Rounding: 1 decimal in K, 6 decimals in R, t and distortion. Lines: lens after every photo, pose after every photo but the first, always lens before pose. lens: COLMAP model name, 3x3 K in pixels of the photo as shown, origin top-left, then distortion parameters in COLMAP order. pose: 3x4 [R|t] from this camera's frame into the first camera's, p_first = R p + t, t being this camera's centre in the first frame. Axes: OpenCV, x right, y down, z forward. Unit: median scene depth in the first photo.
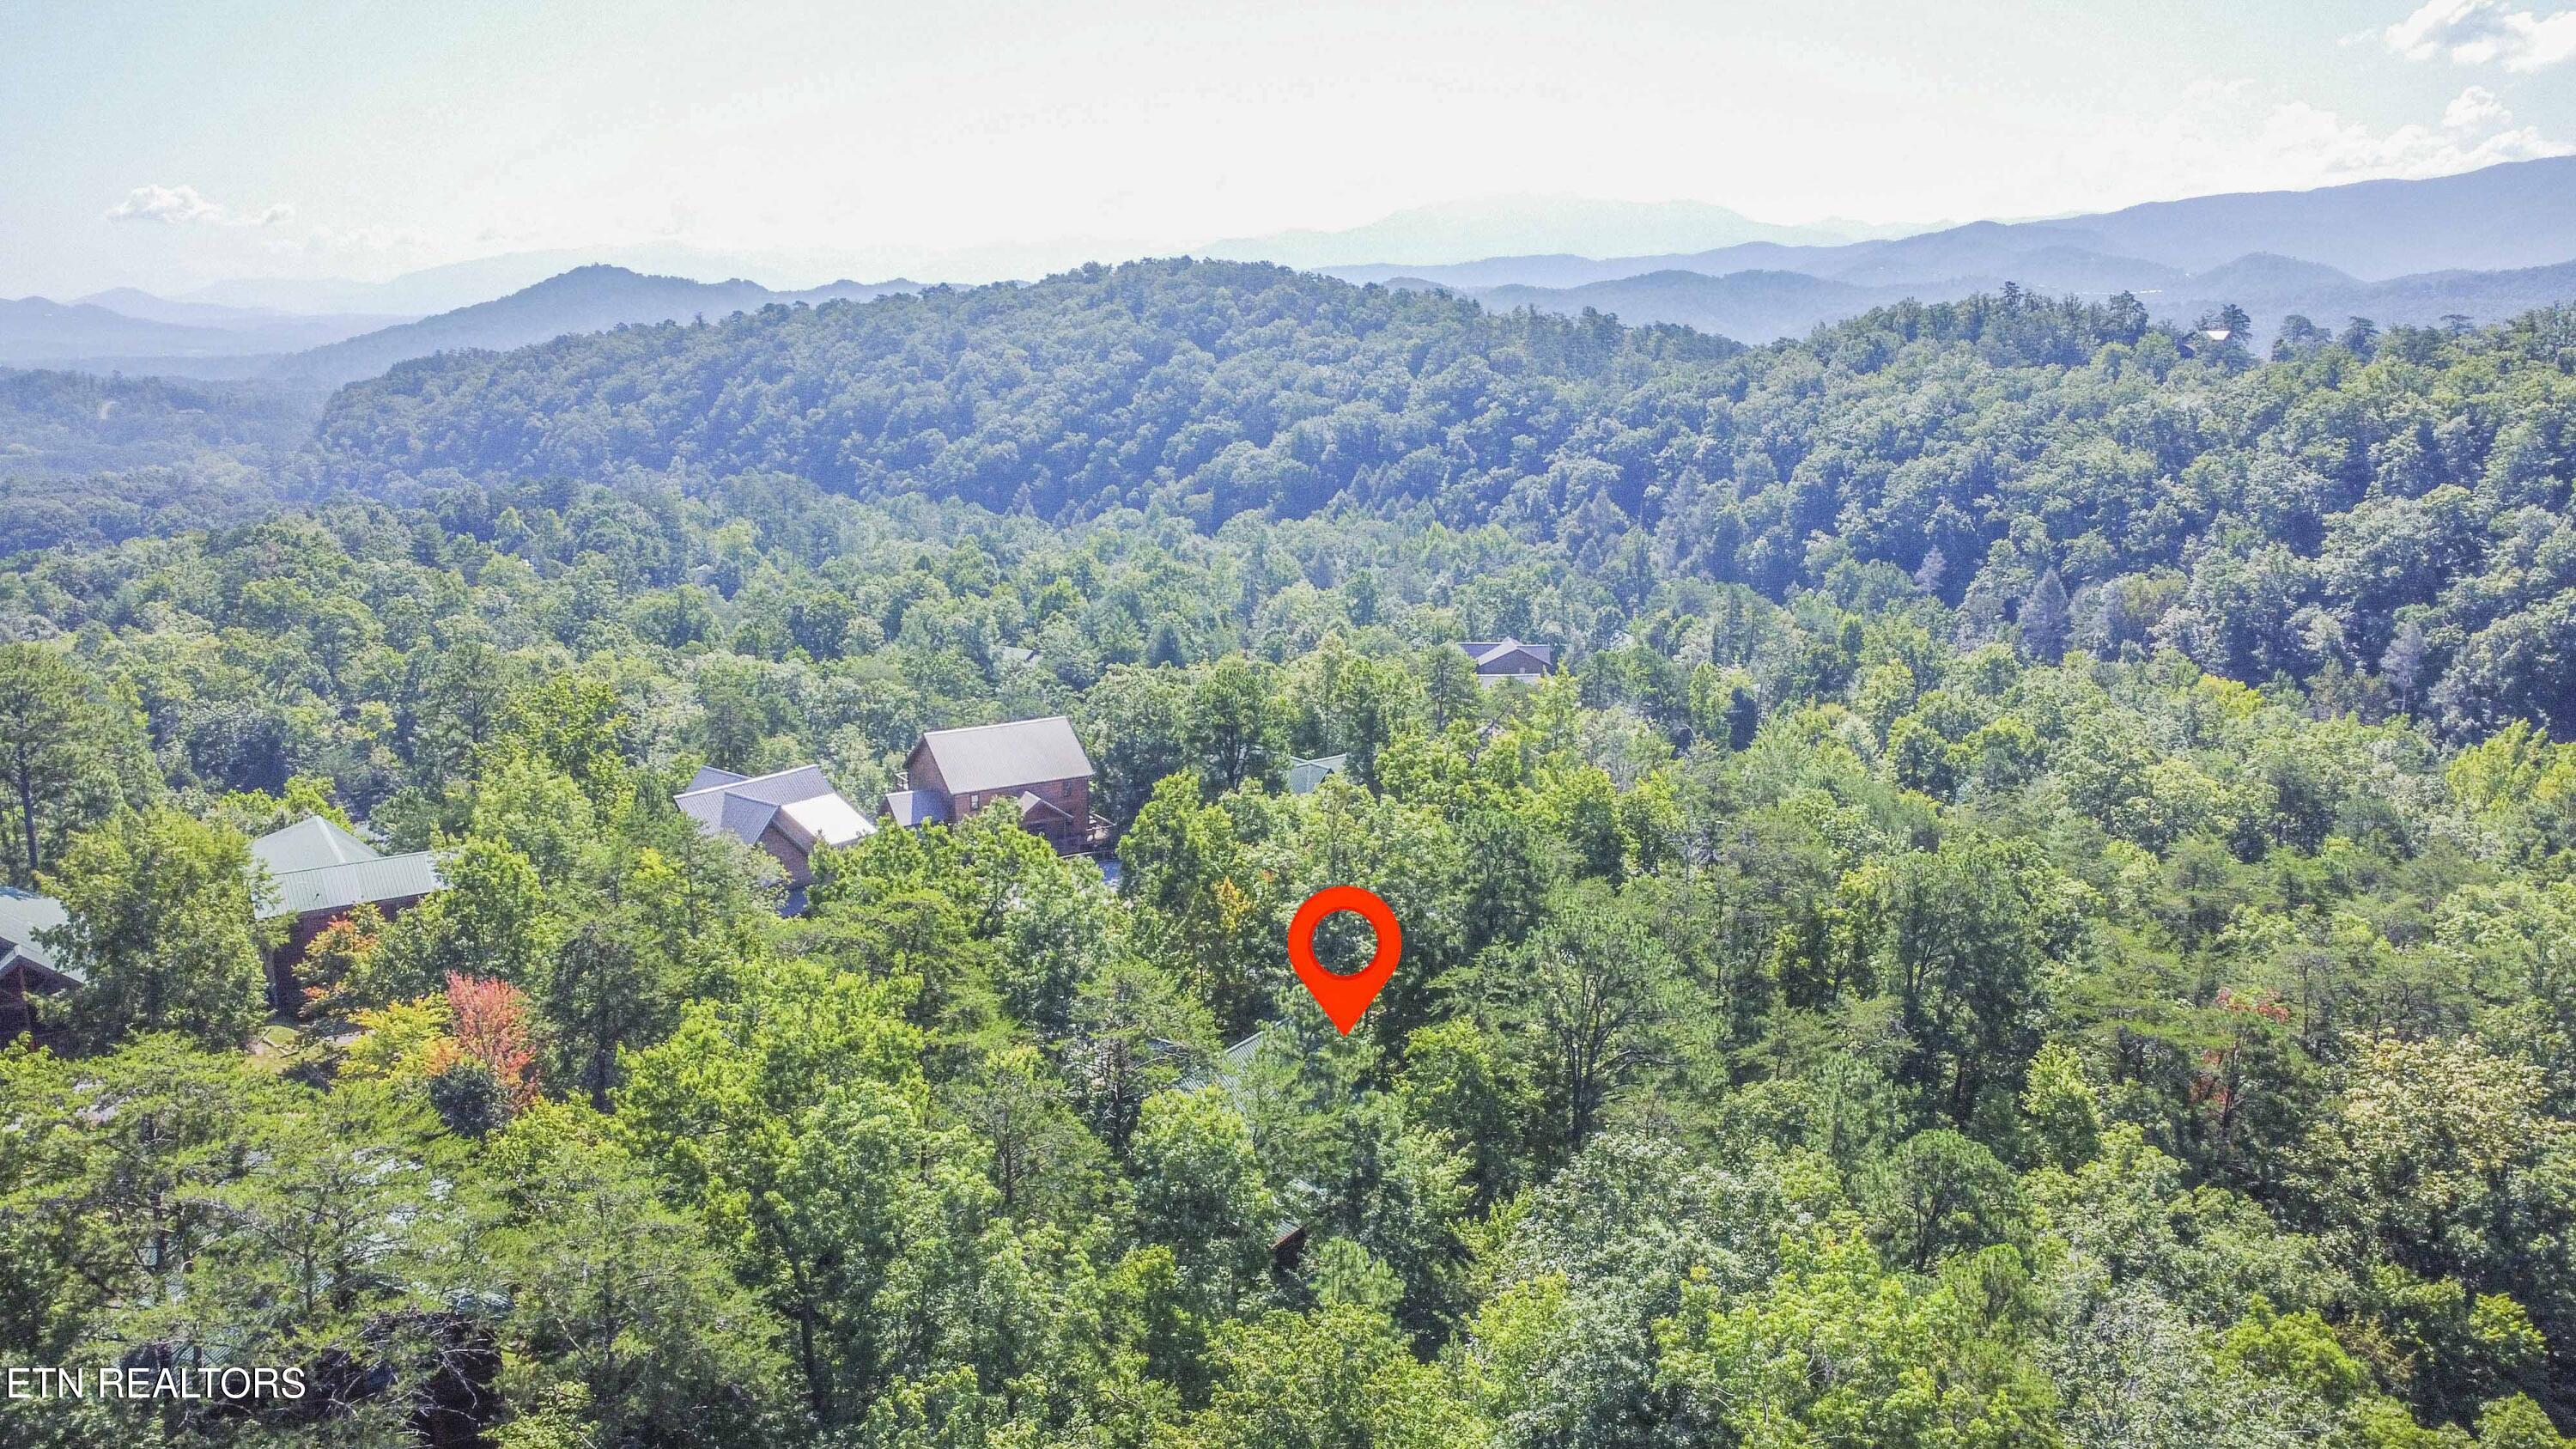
lens RADIAL K [[1780.9, 0, 1338.5], [0, 1780.9, 726.1], [0, 0, 1]] dist [-0.003228, 0.082749]
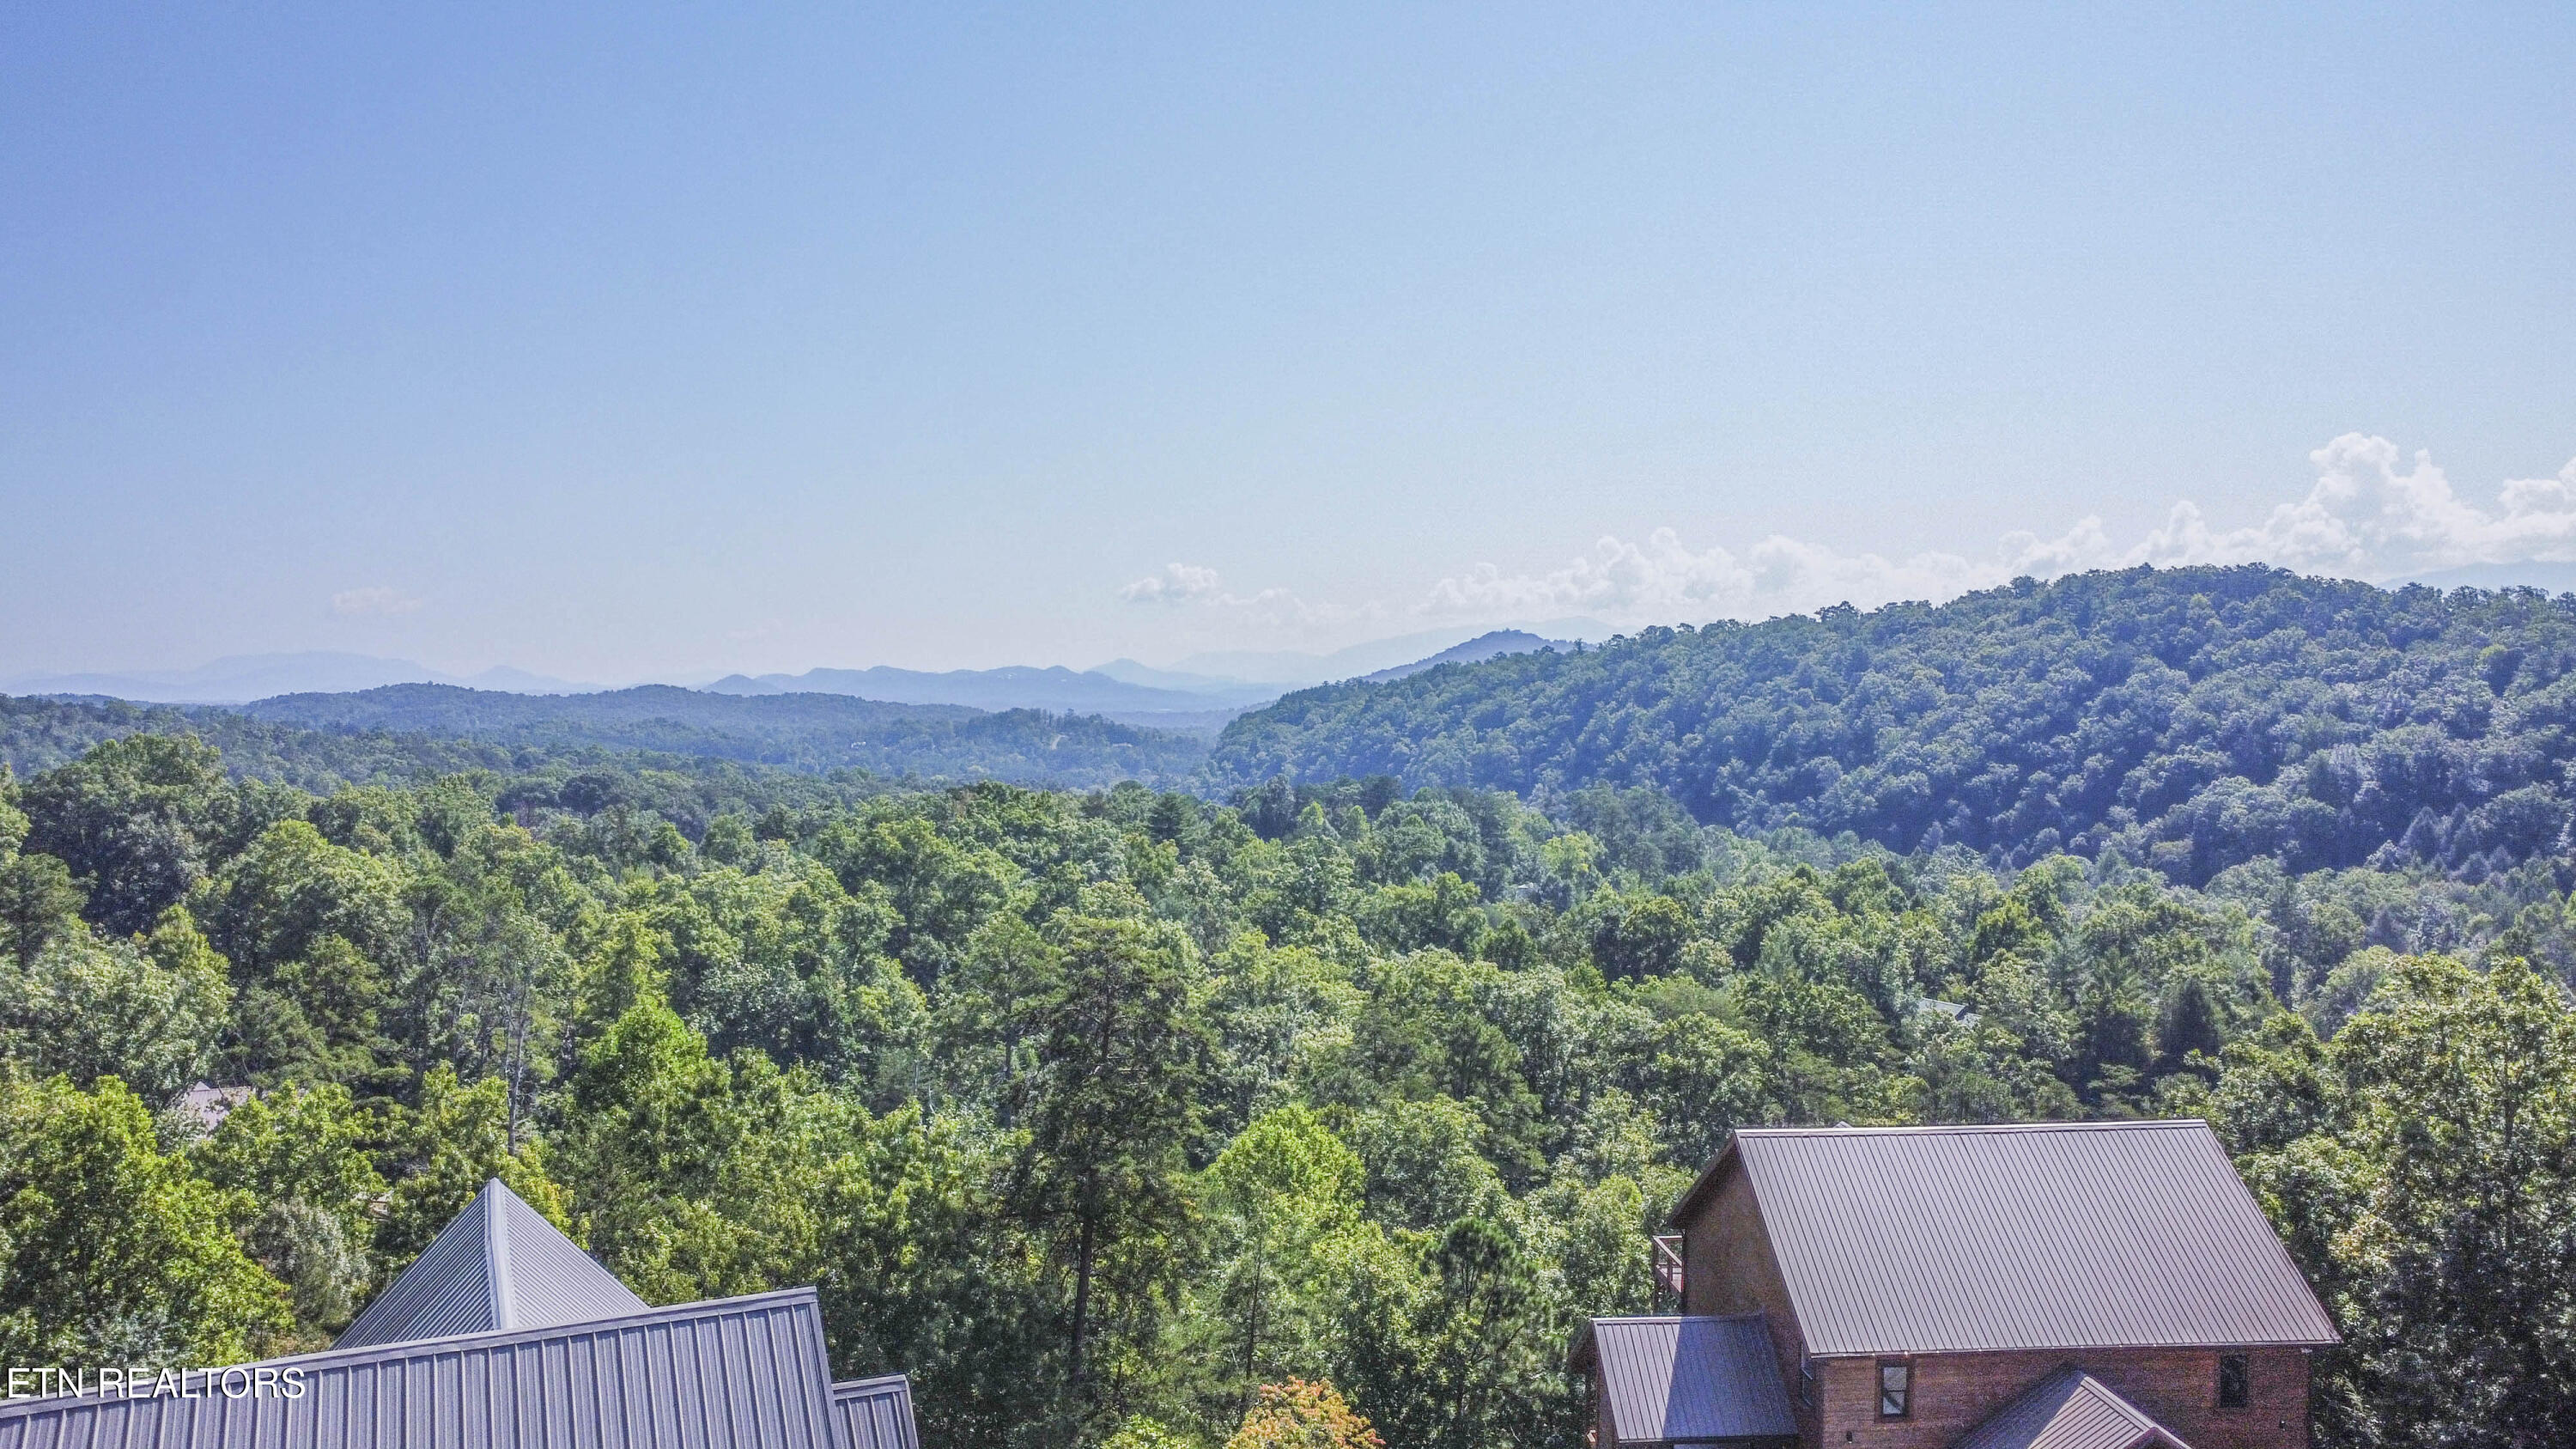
lens RADIAL K [[1780.9, 0, 1338.5], [0, 1780.9, 726.1], [0, 0, 1]] dist [-0.003228, 0.082749]
pose [[0.882462, -0.009998, -0.470278, -0.033487], [-0.089686, 0.977857, -0.189083, 0.000283], [0.461755, 0.209036, 0.862025, 0.158798]]
